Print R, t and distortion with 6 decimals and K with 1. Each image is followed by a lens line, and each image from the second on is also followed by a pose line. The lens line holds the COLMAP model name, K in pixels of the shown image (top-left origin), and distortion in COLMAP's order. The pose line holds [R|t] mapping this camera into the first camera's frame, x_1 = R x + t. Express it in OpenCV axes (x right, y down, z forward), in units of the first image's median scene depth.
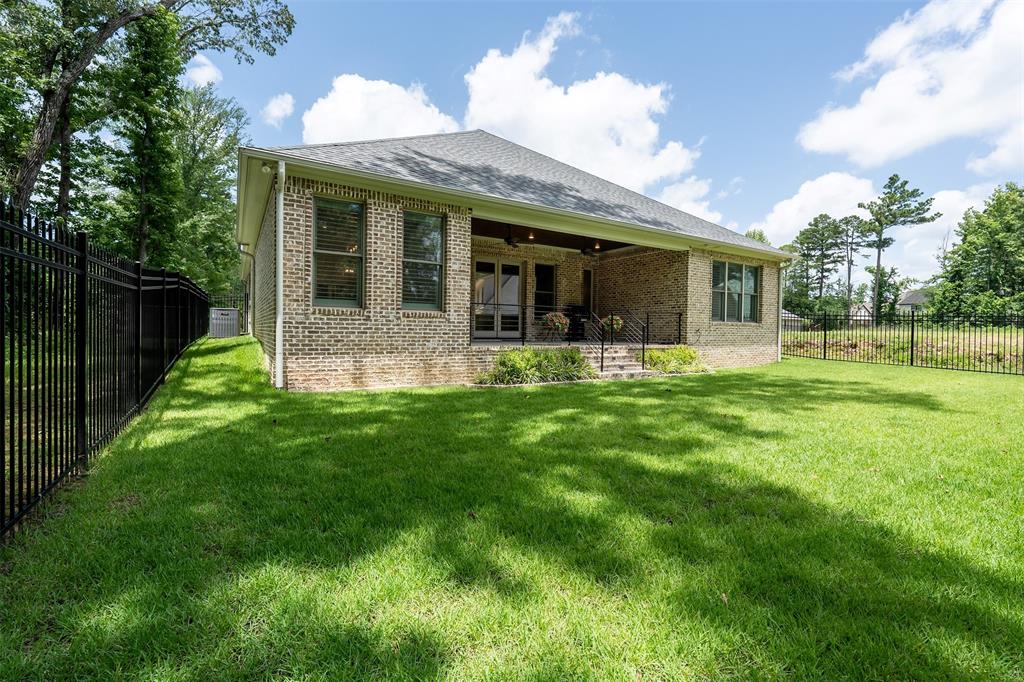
lens RADIAL K [[444.4, 0, 512.0], [0, 444.4, 336.5], [0, 0, 1]] dist [-0.002594, 0.000319]
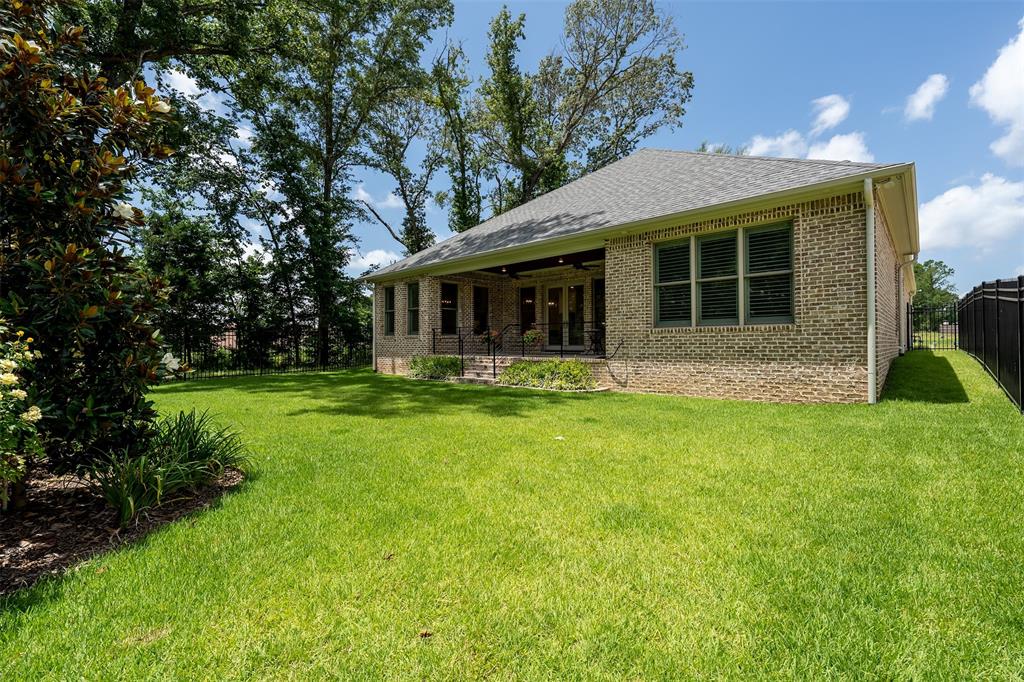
lens RADIAL K [[444.4, 0, 512.9], [0, 444.4, 342.6], [0, 0, 1]] dist [-0.002594, 0.000319]
pose [[0.261740, -0.022897, -0.964867, 1.133849], [-0.008218, 0.999629, -0.025952, 0.011654], [0.965103, 0.014722, 0.261455, 0.611105]]
